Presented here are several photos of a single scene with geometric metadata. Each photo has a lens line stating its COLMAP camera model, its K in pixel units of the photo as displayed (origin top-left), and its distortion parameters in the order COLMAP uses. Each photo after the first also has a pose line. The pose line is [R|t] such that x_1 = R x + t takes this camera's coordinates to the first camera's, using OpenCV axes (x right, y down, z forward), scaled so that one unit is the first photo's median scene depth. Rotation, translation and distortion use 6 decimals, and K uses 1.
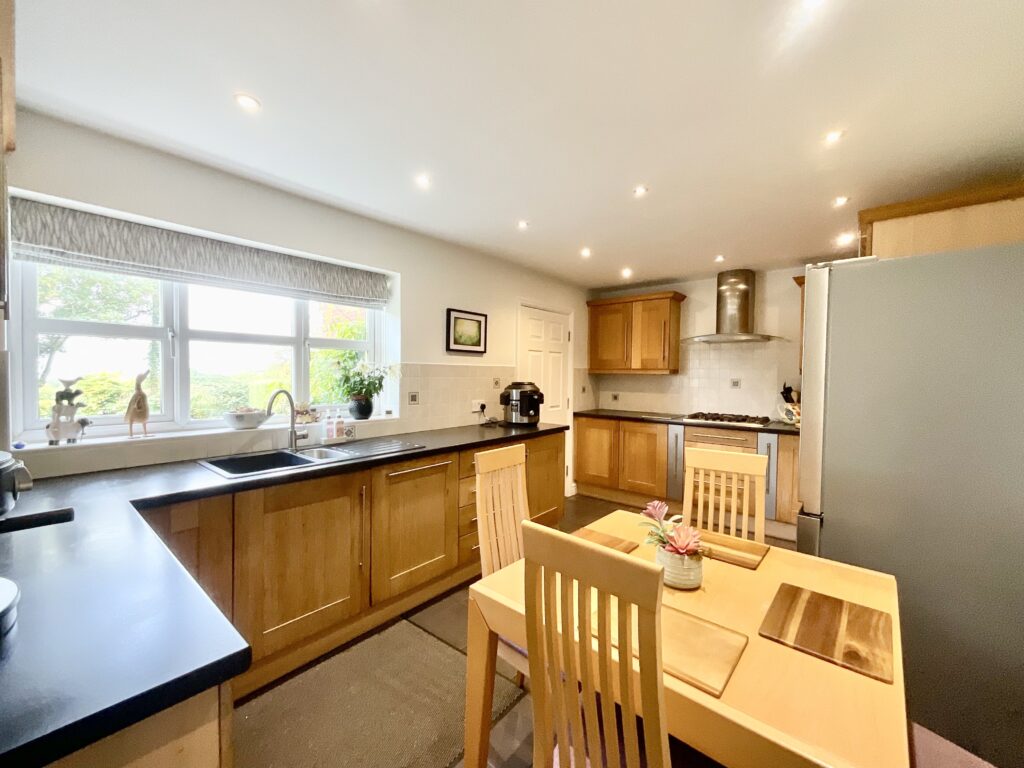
lens RADIAL K [[413.2, 0, 512.0], [0, 413.2, 384.0], [0, 0, 1]] dist [-0.000023, 0.000011]
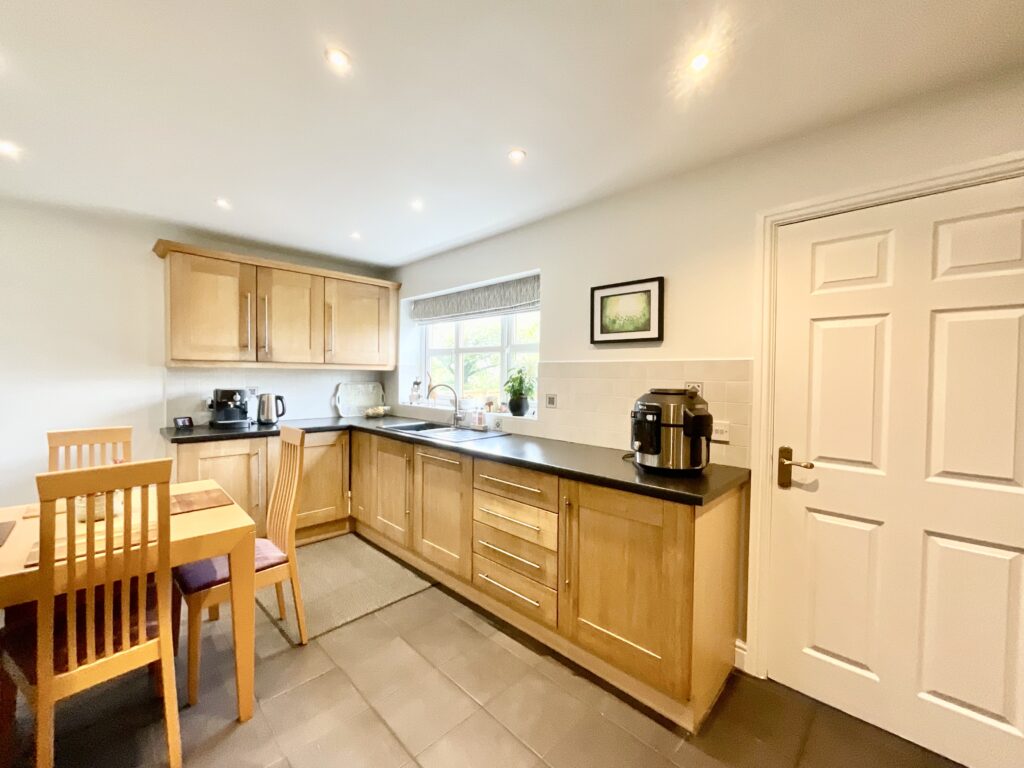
lens RADIAL K [[413.2, 0, 512.0], [0, 413.2, 384.0], [0, 0, 1]] dist [-0.000023, 0.000011]
pose [[-0.062553, 0.012598, -0.997962, 0.649701], [-0.037564, 0.999182, 0.014967, -0.012532], [0.997334, 0.038424, -0.062028, 0.953009]]
